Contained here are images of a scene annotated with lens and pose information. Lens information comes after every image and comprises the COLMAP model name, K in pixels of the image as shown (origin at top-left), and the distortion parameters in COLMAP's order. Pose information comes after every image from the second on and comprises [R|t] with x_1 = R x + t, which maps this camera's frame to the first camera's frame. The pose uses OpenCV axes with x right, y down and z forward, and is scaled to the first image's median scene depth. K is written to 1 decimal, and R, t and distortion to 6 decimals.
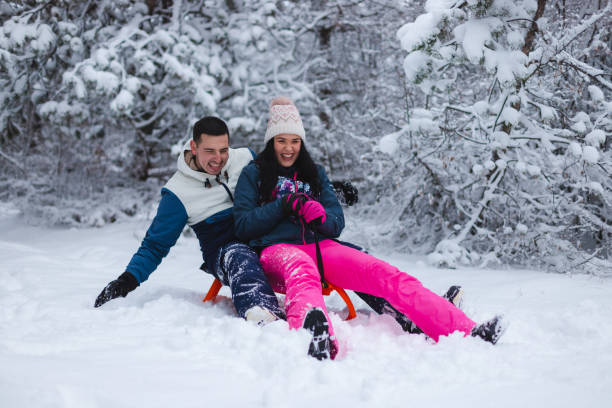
lens RADIAL K [[877.8, 0, 293.6], [0, 877.8, 199.4], [0, 0, 1]] dist [-0.035009, 0.000000]
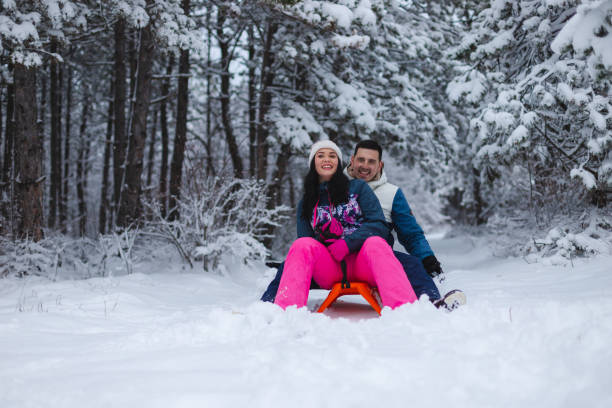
lens RADIAL K [[877.8, 0, 309.0], [0, 877.8, 204.5], [0, 0, 1]] dist [-0.035009, 0.000000]
pose [[0.693342, -0.116814, -0.711077, 0.370990], [0.087430, 0.993120, -0.077898, 0.032368], [0.715285, -0.008159, 0.698785, 0.058214]]
